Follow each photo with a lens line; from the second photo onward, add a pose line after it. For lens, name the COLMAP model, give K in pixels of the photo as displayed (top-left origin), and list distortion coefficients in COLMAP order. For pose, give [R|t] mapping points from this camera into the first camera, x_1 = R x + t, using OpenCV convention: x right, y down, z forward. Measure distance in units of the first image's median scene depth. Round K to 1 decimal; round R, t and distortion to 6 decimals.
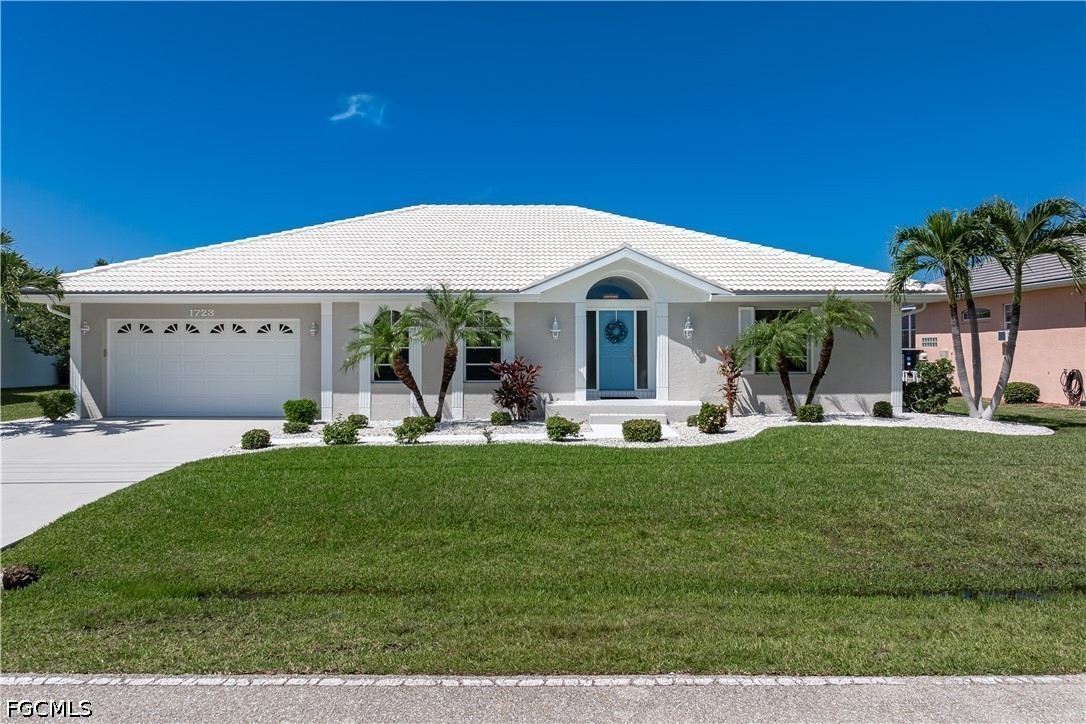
lens RADIAL K [[771.8, 0, 543.0], [0, 771.8, 362.0], [0, 0, 1]] dist [-0.033785, 0.006496]
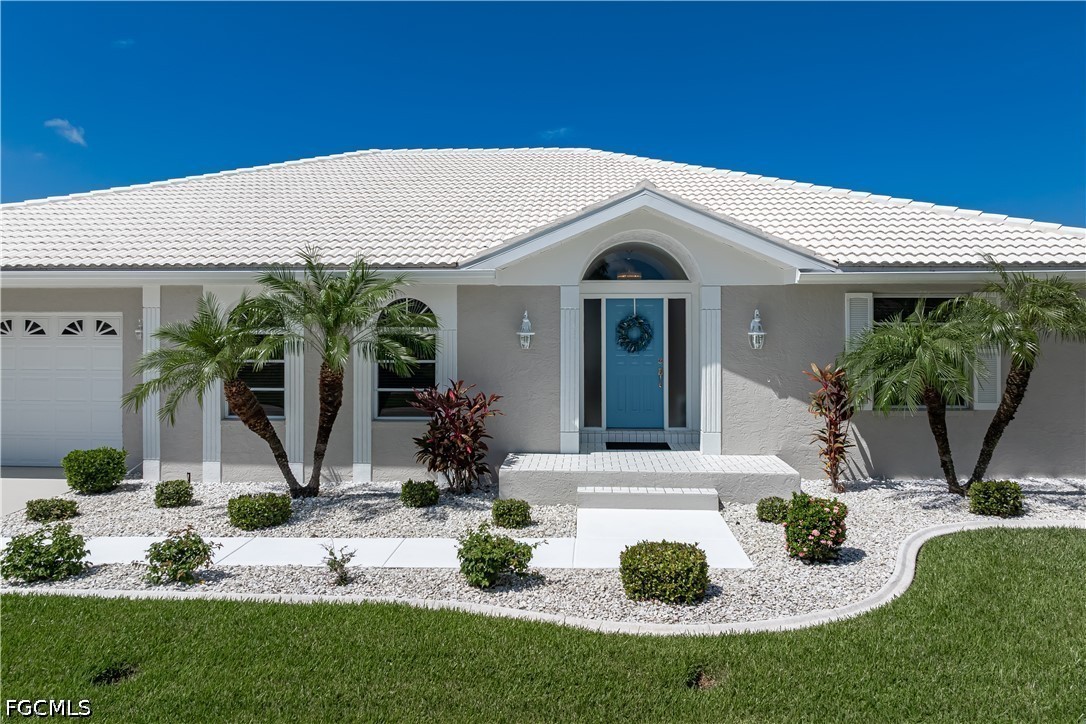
lens RADIAL K [[782.0, 0, 545.5], [0, 782.0, 335.7], [0, 0, 1]] dist [-0.014068, -0.000819]
pose [[0.998456, 0.002265, -0.055508, 0.064166], [-0.002855, 0.999940, -0.010563, -0.033173], [0.055481, 0.010705, 0.998402, 0.410831]]
